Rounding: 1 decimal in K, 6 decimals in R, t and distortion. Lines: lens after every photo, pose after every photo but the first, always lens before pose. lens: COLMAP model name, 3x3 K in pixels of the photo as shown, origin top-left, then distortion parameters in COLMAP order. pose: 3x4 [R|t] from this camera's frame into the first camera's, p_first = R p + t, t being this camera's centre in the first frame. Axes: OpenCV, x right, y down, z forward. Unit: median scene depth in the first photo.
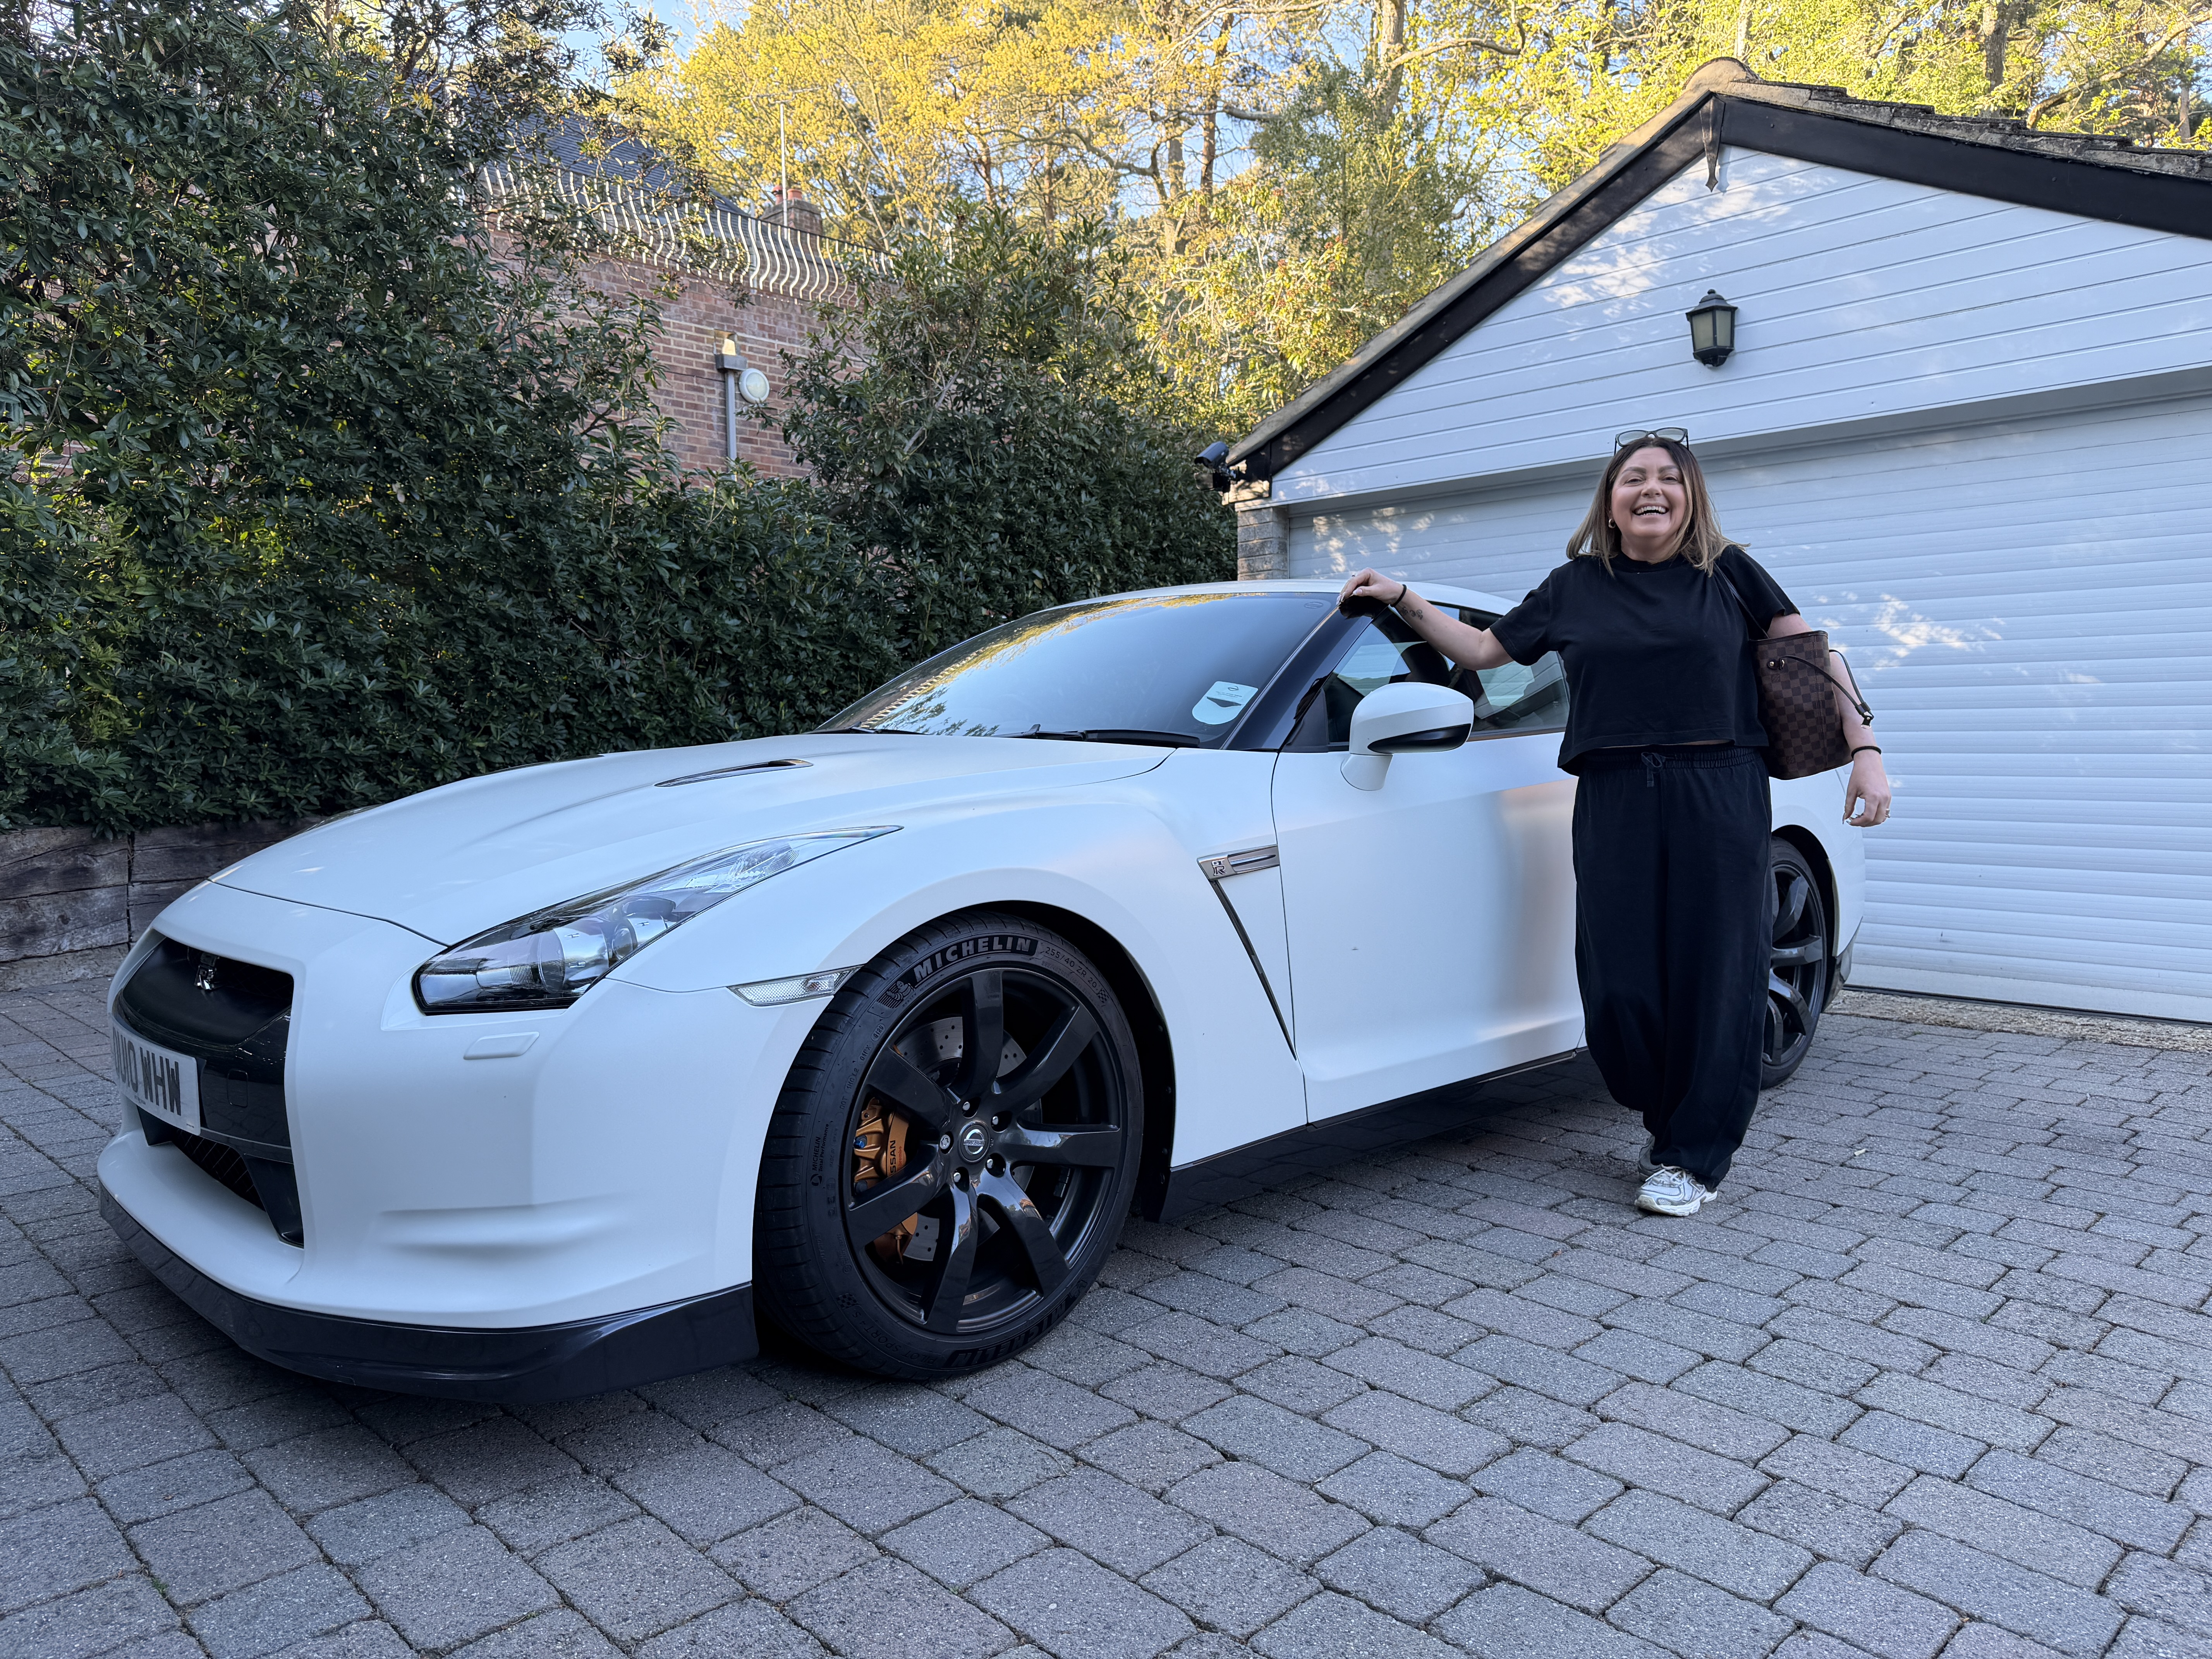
lens RADIAL K [[1572.7, 0, 1105.5], [0, 1572.7, 829.5], [0, 0, 1]] dist [0.029251, -0.034996]
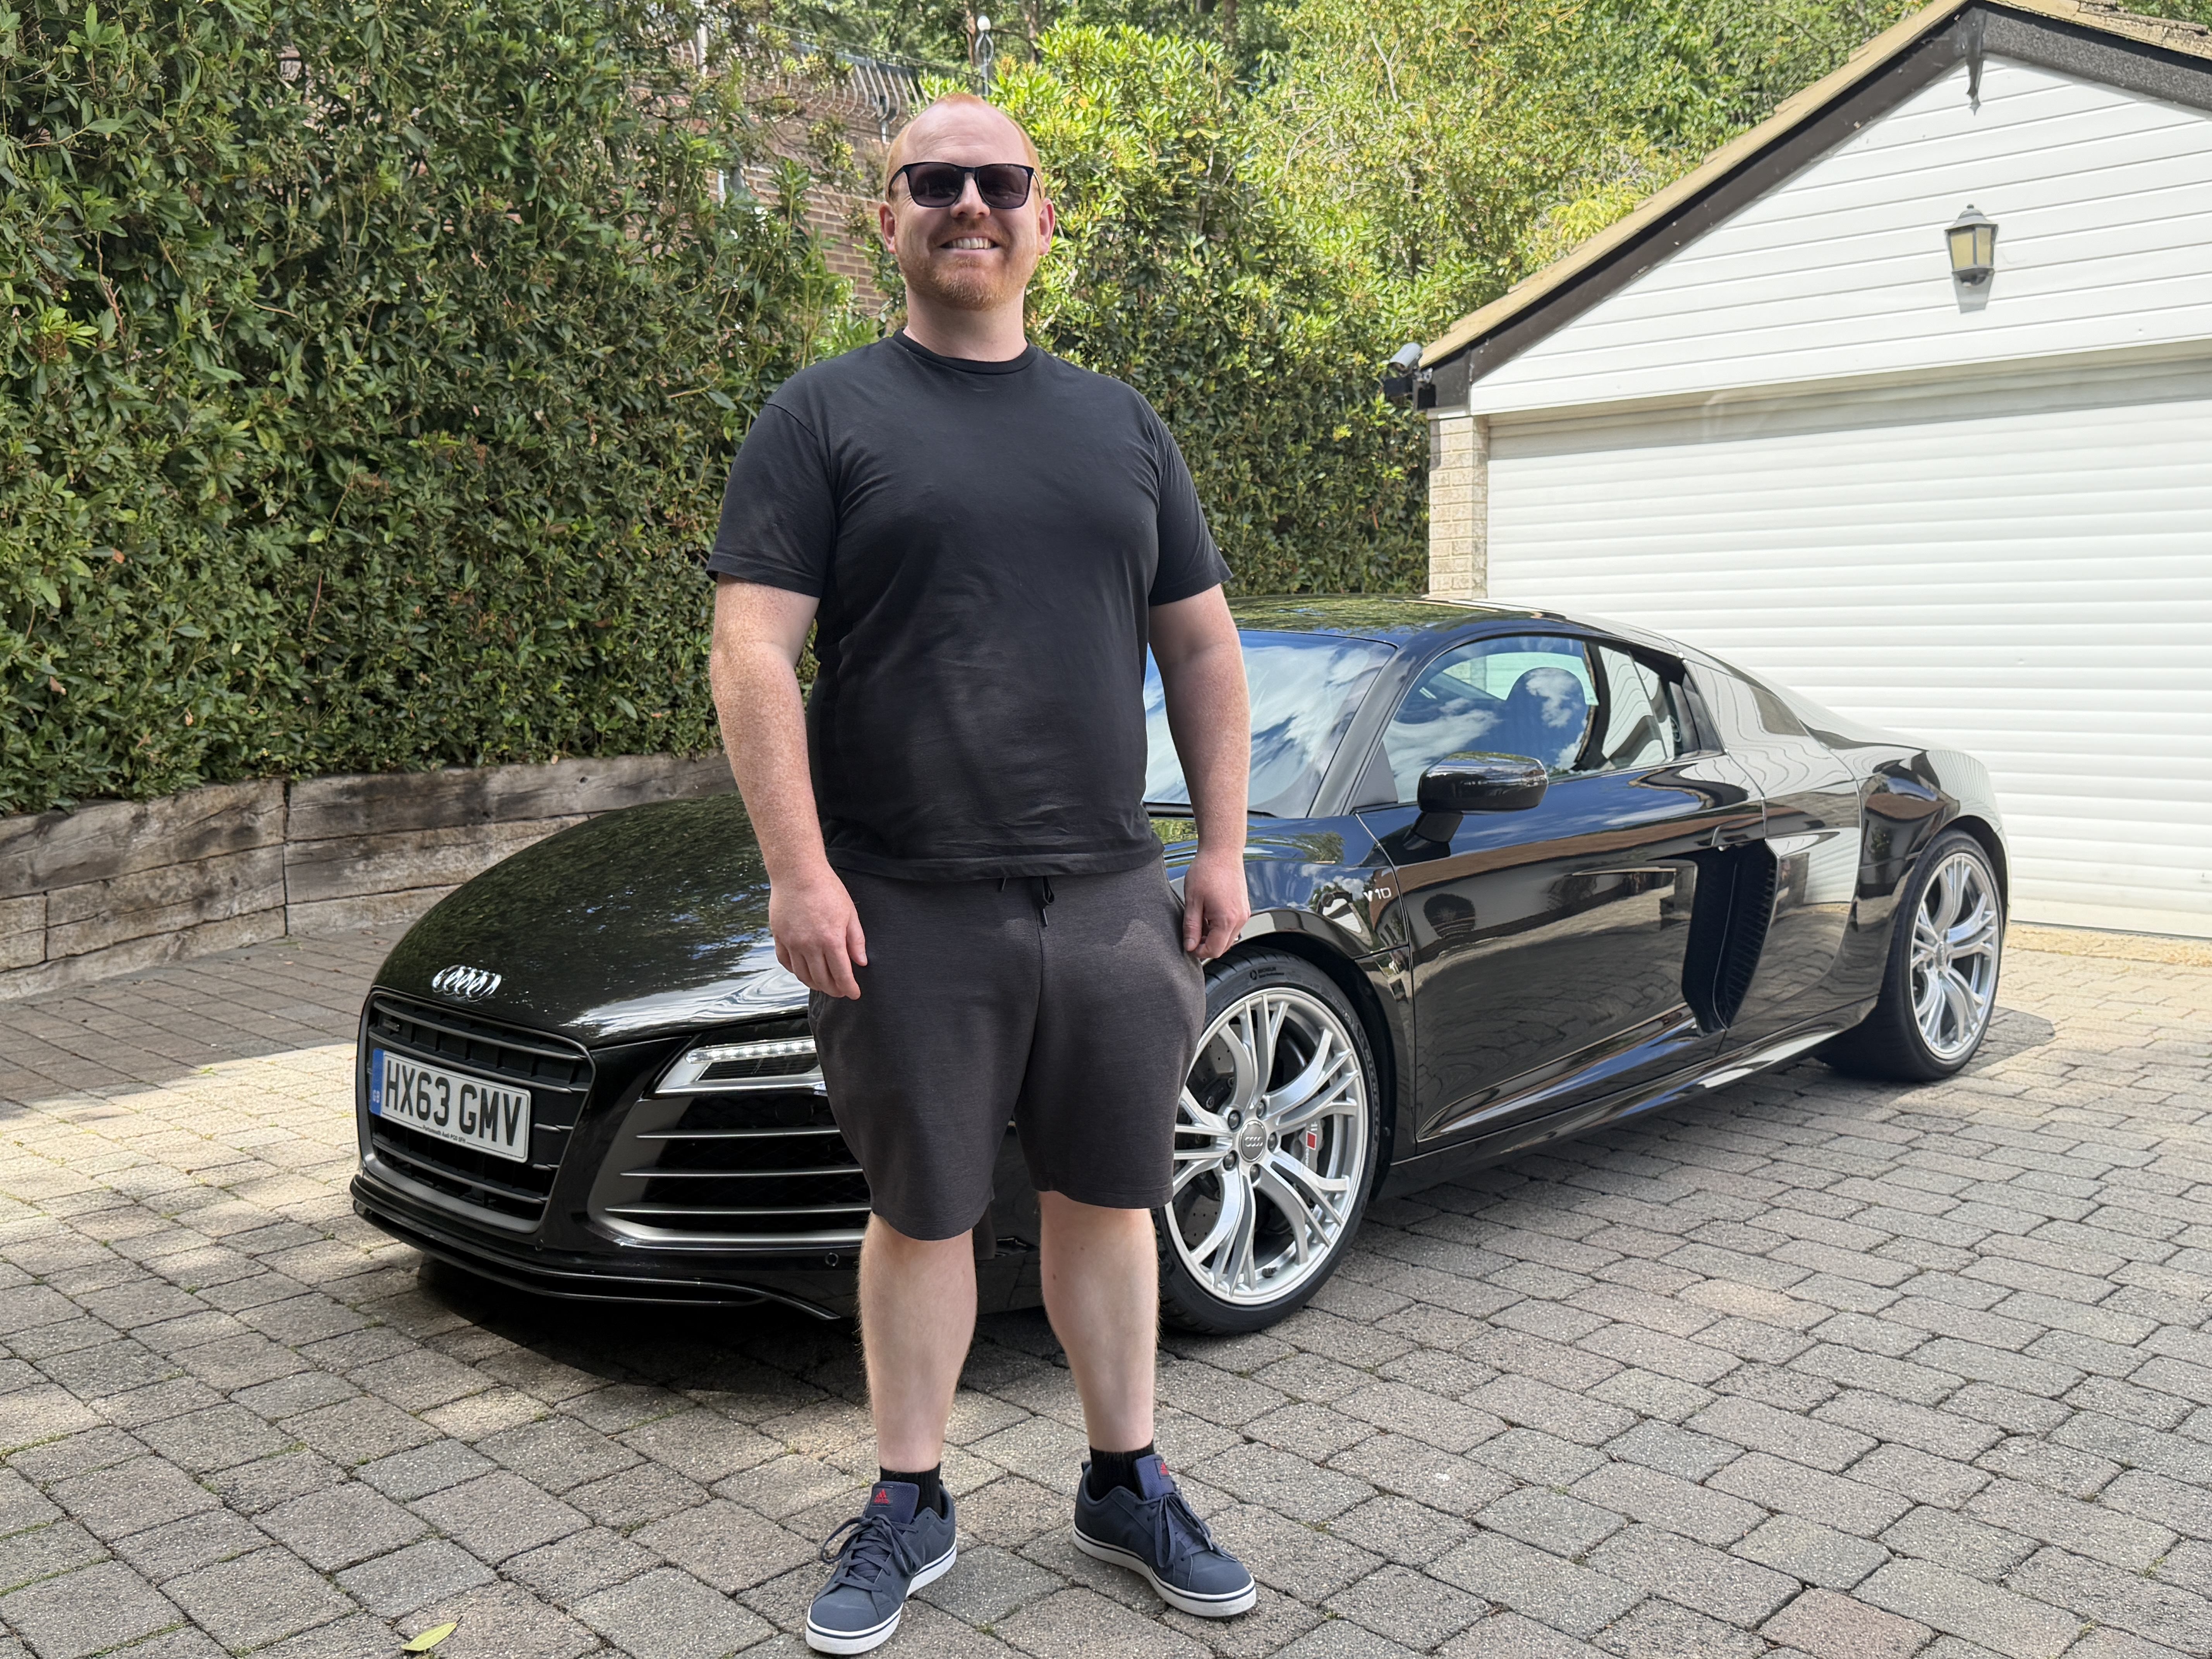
lens RADIAL K [[2035.4, 0, 1101.6], [0, 2035.4, 842.5], [0, 0, 1]] dist [0.115746, -0.199659]
pose [[0.999821, -0.011472, 0.015062, -0.347465], [0.010741, 0.998802, 0.047745, -0.044724], [-0.015592, -0.047575, 0.998746, -0.541781]]
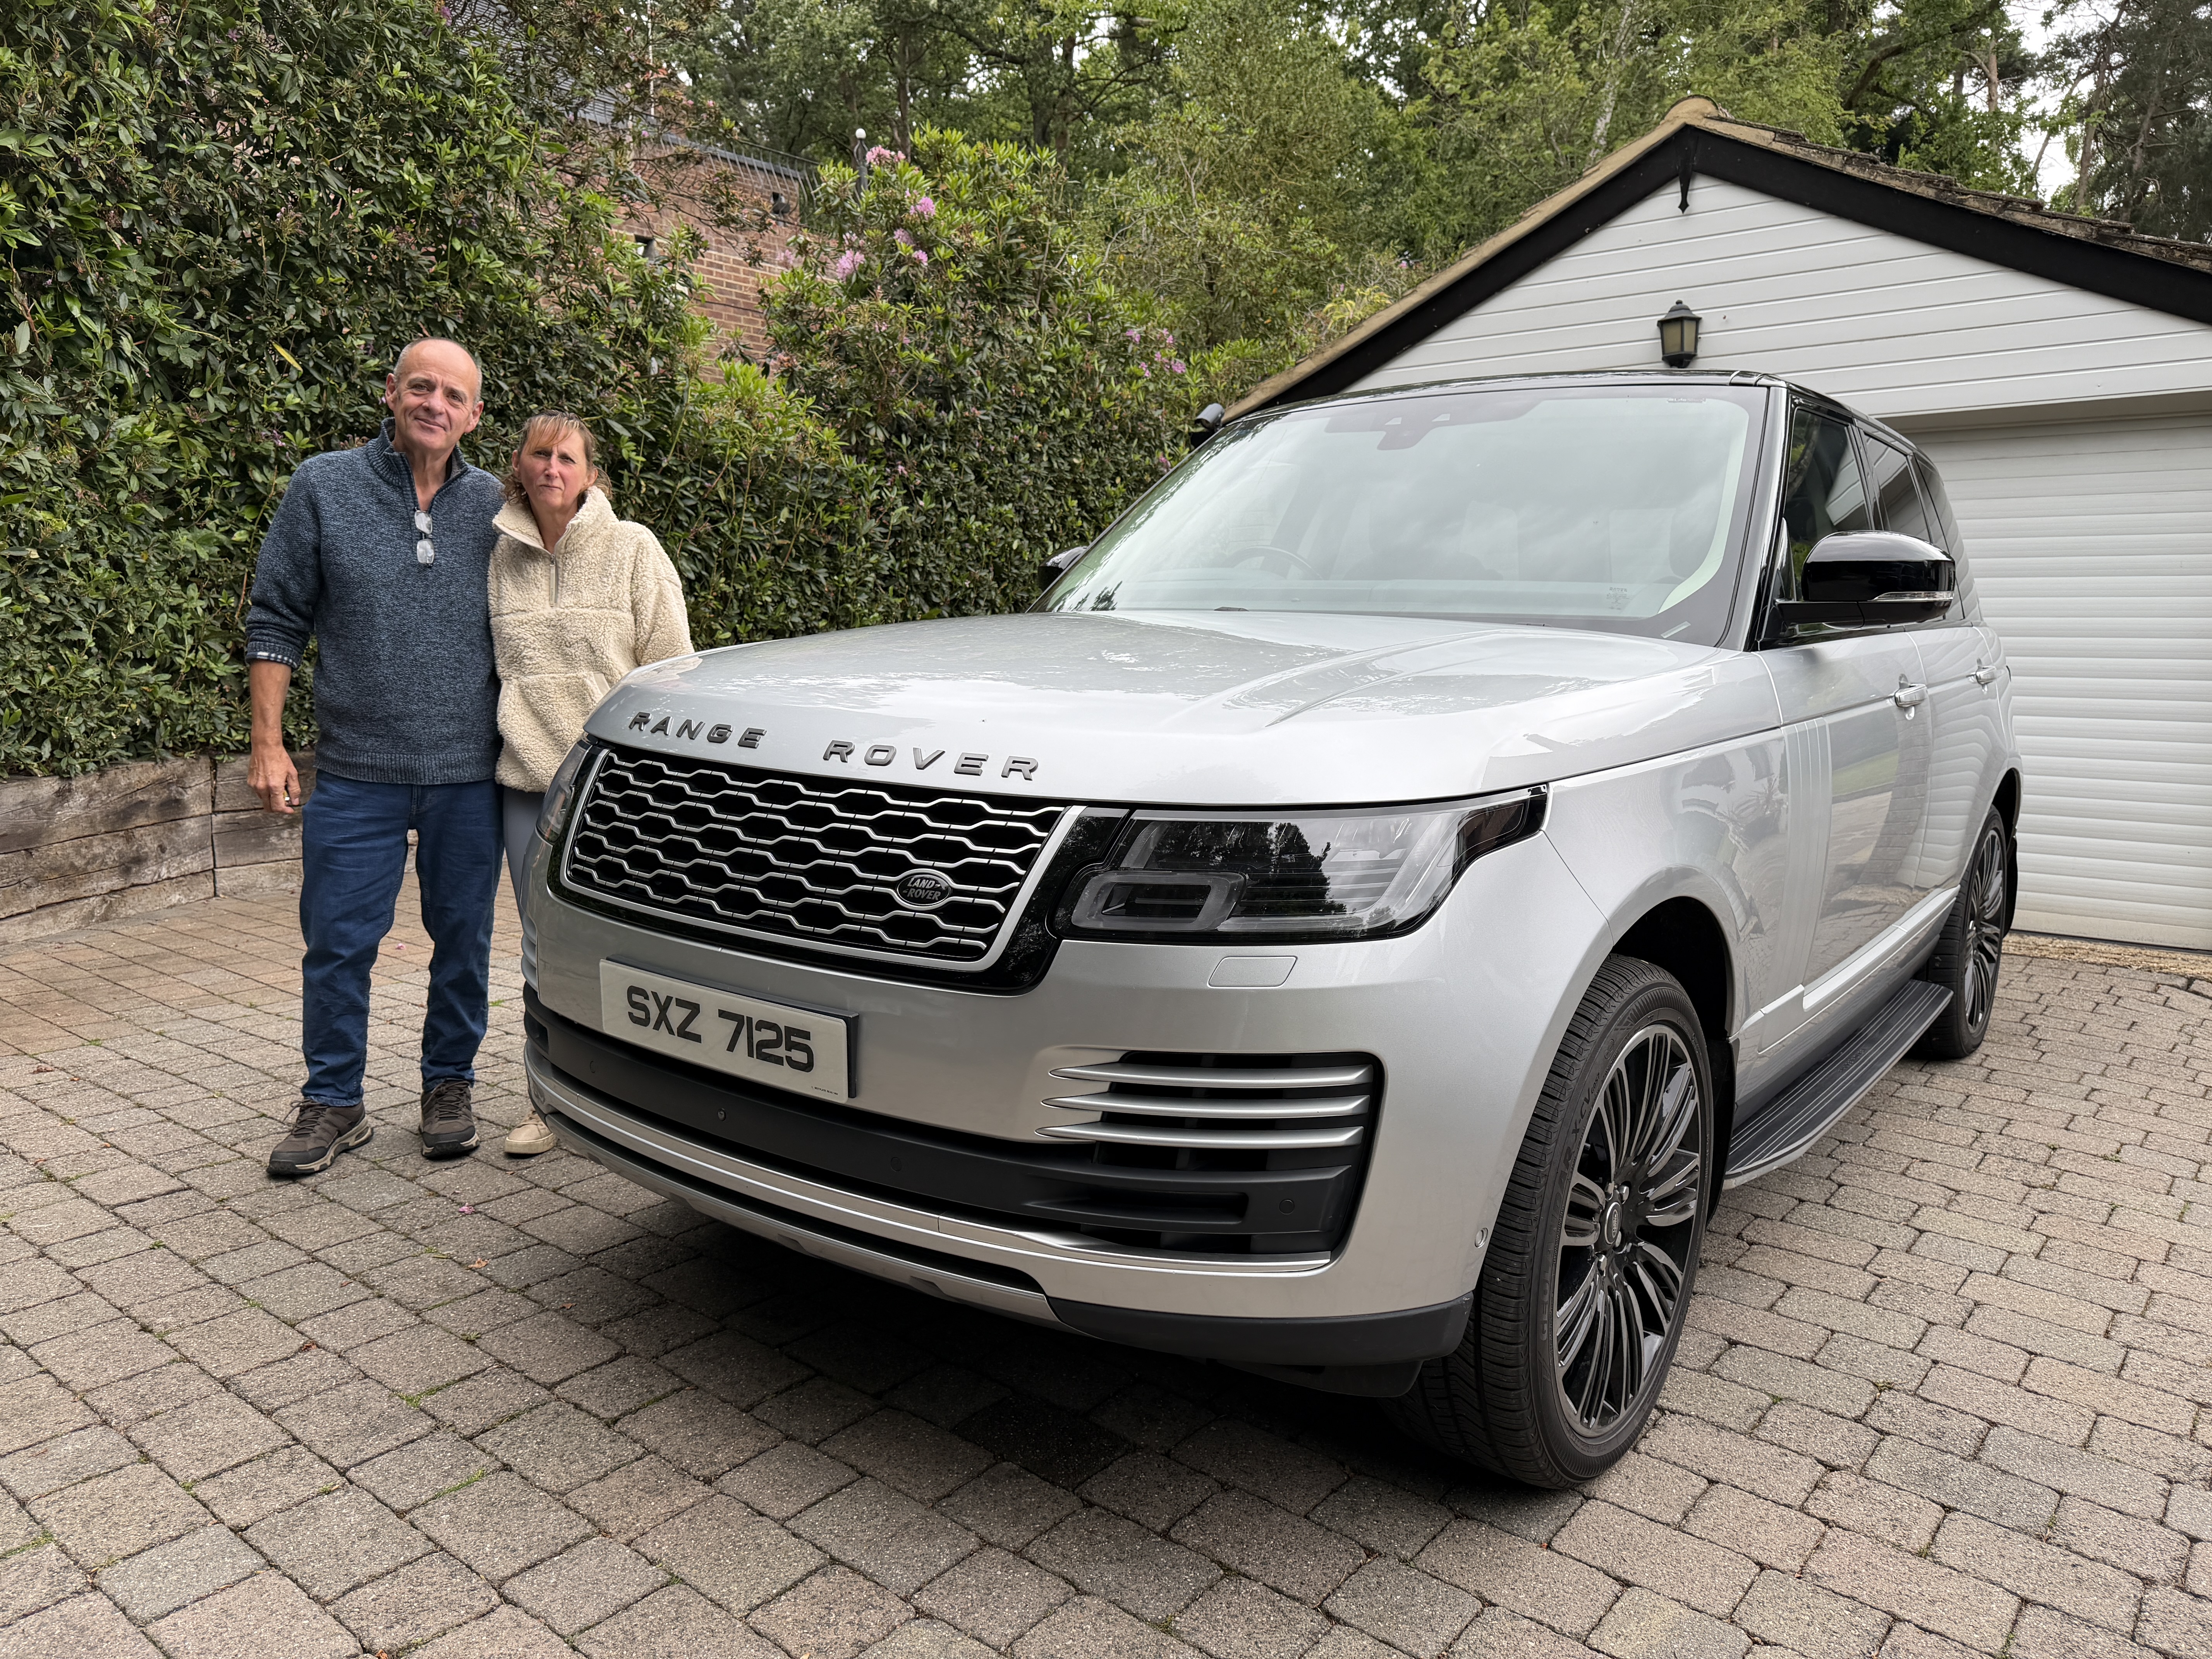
lens RADIAL K [[1573.6, 0, 1106.1], [0, 1573.6, 834.6], [0, 0, 1]] dist [0.031032, -0.042101]
pose [[0.993720, -0.001749, 0.111884, -0.336129], [-0.006470, 0.997307, 0.073054, -0.074668], [-0.111711, -0.073319, 0.991032, -0.253187]]
